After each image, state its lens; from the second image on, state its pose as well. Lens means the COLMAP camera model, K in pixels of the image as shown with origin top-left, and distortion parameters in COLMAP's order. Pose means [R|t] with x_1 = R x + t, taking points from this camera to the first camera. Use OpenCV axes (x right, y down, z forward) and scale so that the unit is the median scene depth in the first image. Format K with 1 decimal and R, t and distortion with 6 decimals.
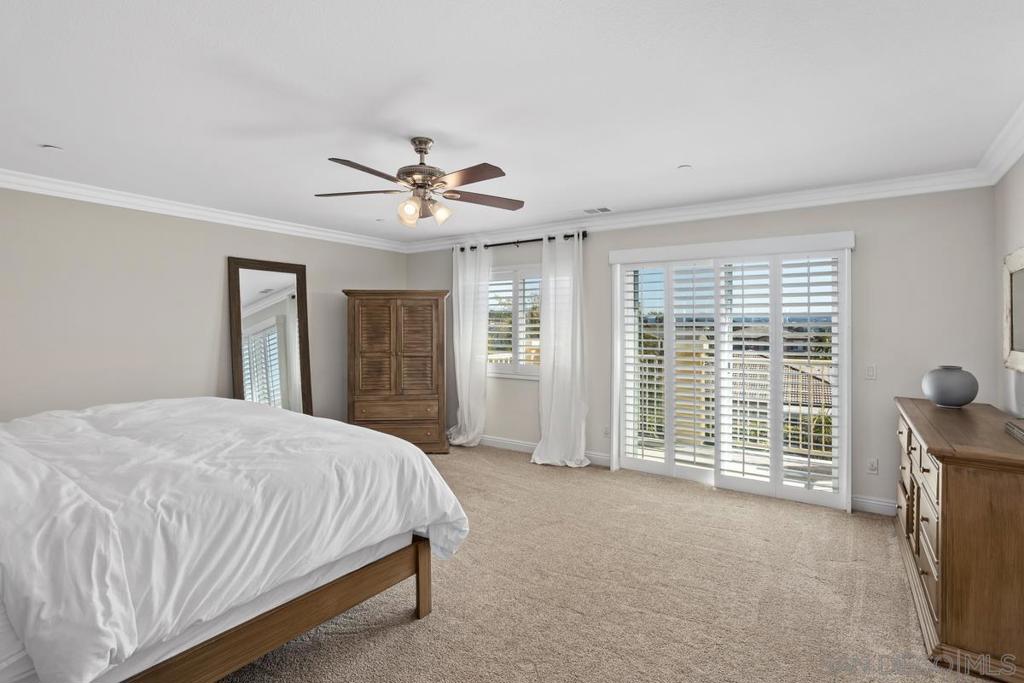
lens RADIAL K [[494.8, 0, 509.3], [0, 494.8, 327.6], [0, 0, 1]] dist [-0.061708, 0.035586]
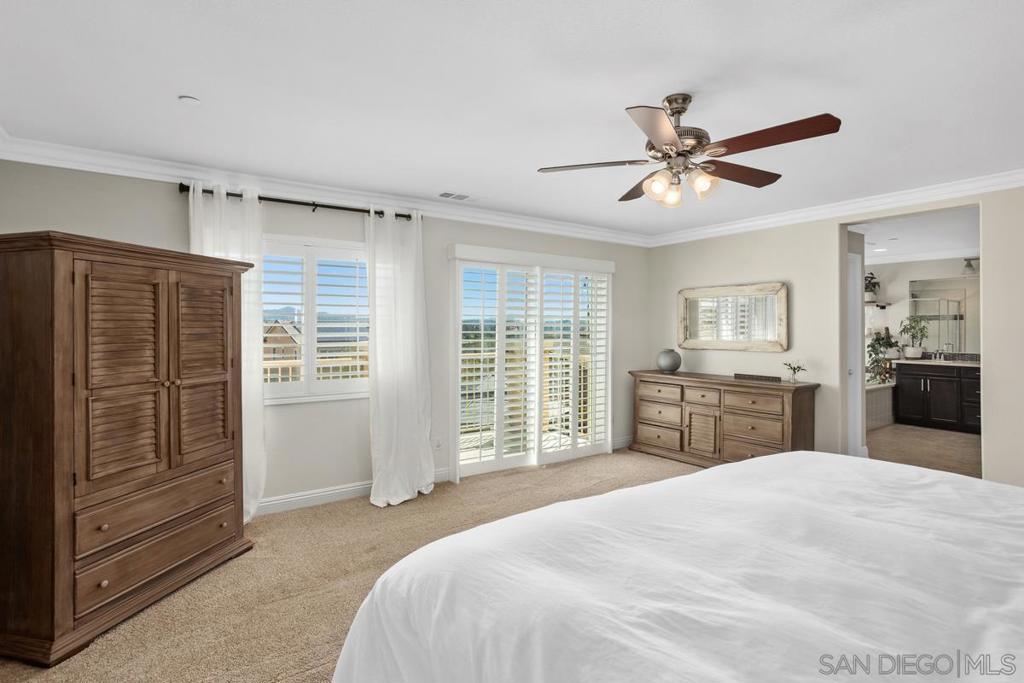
lens RADIAL K [[494.8, 0, 509.3], [0, 494.8, 327.6], [0, 0, 1]] dist [-0.061708, 0.035586]
pose [[0.353621, -0.002363, 0.935386, -0.555064], [0.000759, 0.999997, 0.002239, -0.002170], [-0.935388, -0.000082, 0.353622, 0.524859]]
